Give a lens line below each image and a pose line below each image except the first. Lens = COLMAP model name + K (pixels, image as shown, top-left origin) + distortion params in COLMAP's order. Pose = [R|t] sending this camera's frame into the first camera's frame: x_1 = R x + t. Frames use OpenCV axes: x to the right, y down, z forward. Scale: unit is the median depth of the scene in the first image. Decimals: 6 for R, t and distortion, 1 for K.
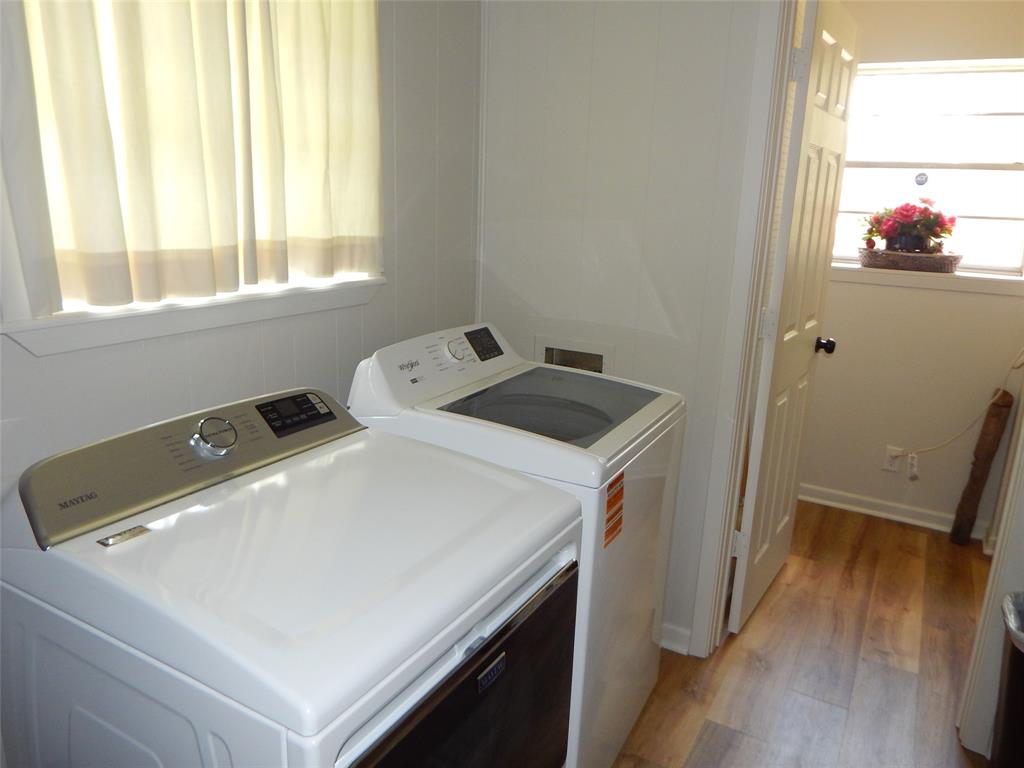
lens RADIAL K [[756.7, 0, 516.6], [0, 756.7, 379.5], [0, 0, 1]] dist [0.025668, -0.033210]
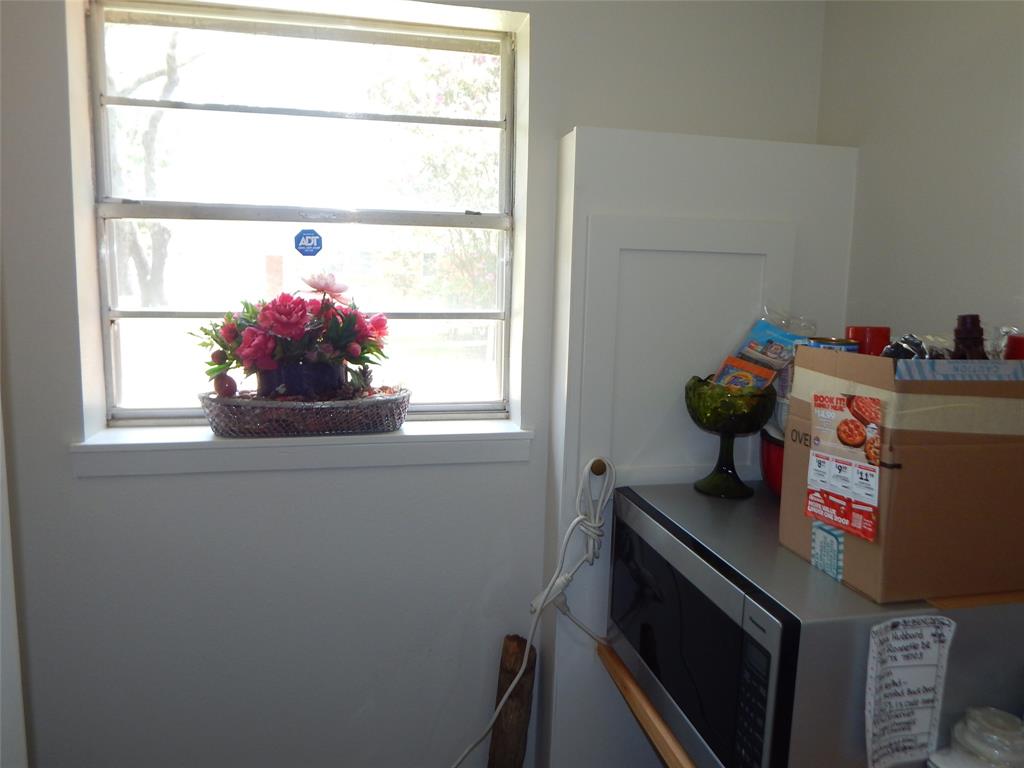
lens RADIAL K [[756.7, 0, 516.6], [0, 756.7, 379.5], [0, 0, 1]] dist [0.025668, -0.033210]
pose [[0.752848, -0.116264, 0.647845, 0.316372], [0.165524, 0.986086, -0.015386, -0.151243], [-0.637042, 0.118817, 0.761617, 0.570867]]
